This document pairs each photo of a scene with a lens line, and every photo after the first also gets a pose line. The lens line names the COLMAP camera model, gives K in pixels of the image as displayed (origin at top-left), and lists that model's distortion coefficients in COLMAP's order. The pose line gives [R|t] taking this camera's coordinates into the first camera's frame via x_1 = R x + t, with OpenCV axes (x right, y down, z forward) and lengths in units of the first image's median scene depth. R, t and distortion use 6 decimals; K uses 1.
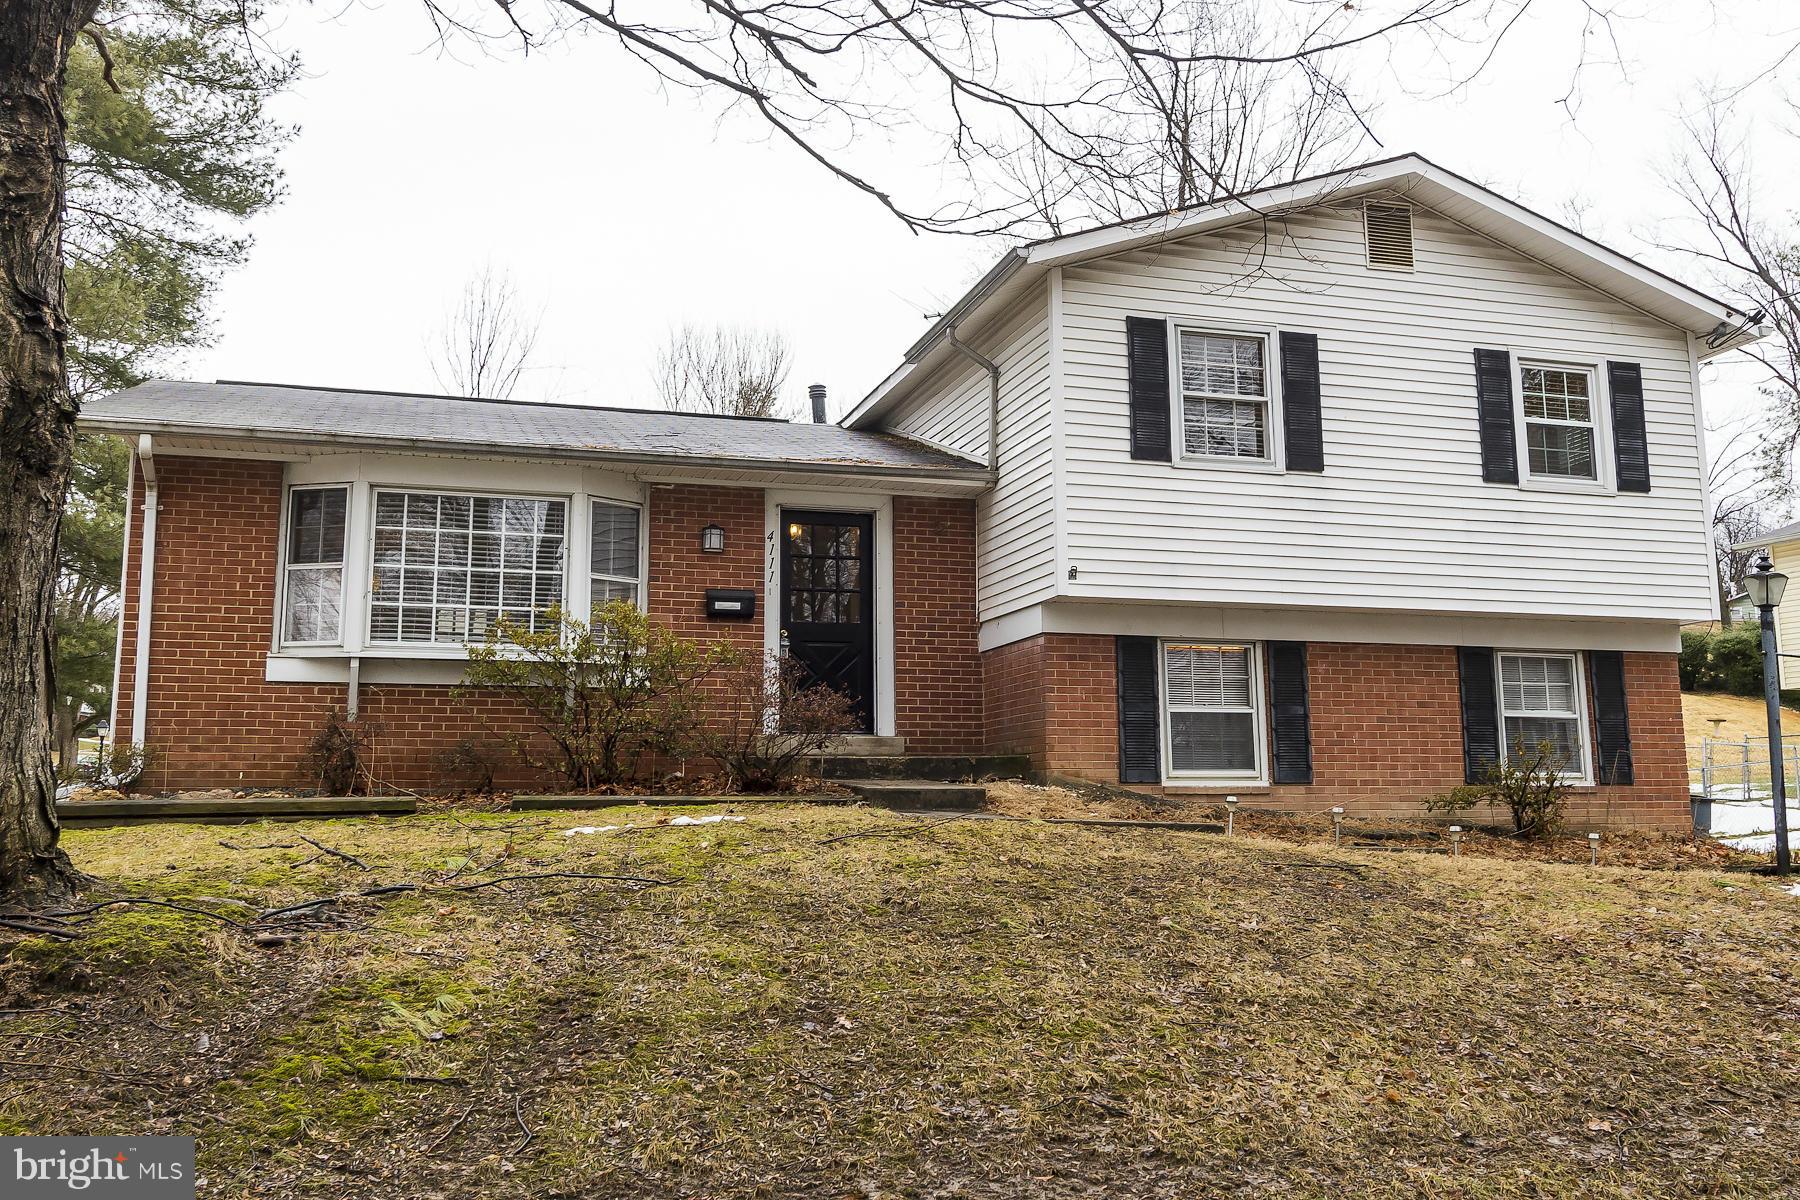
lens RADIAL K [[1528.0, 0, 899.8], [0, 1528.0, 600.3], [0, 0, 1]] dist [0.037647, 0.011233]
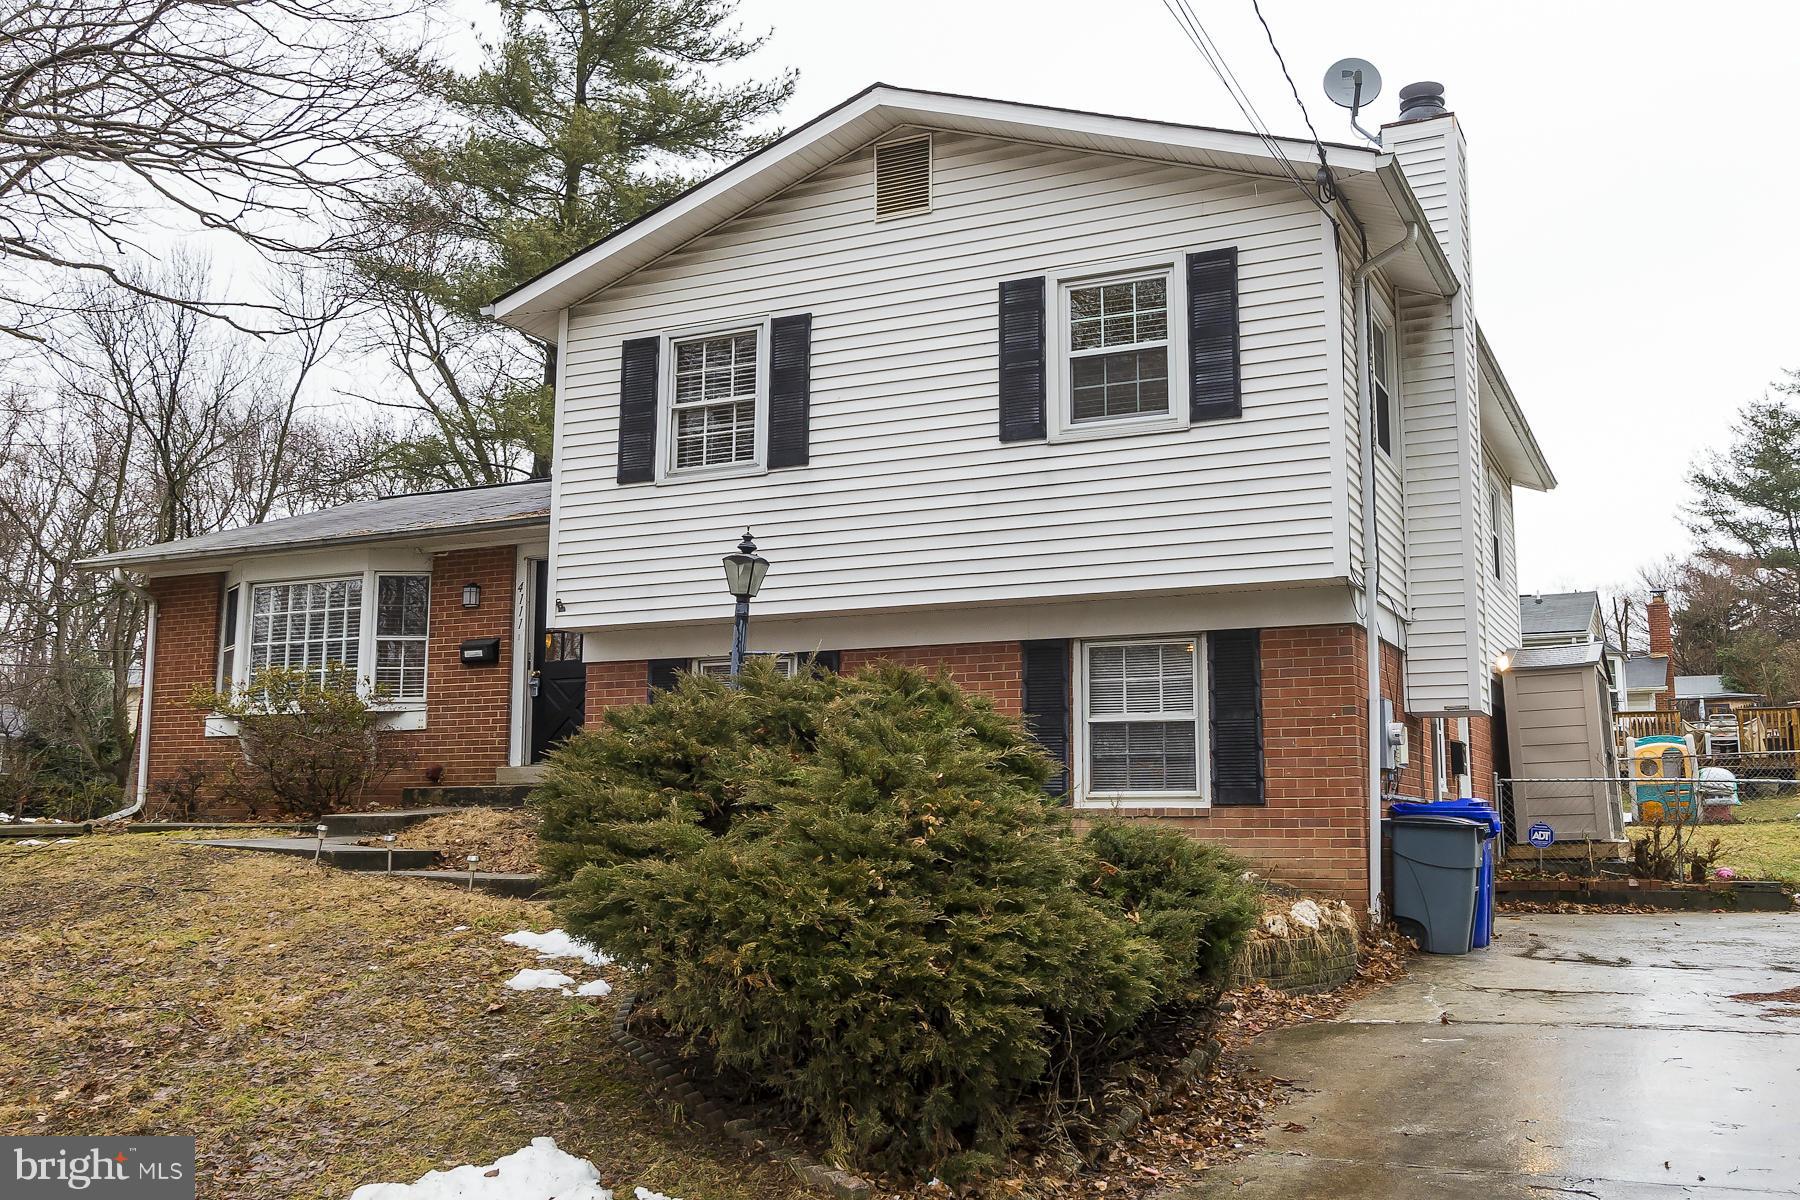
lens RADIAL K [[1672.3, 0, 901.2], [0, 1672.3, 594.4], [0, 0, 1]] dist [0.054222, 0.000000]
pose [[0.729187, -0.090296, -0.678331, 0.941494], [0.087383, 0.995428, -0.038572, 0.034525], [0.678712, -0.031149, 0.733743, 0.294904]]
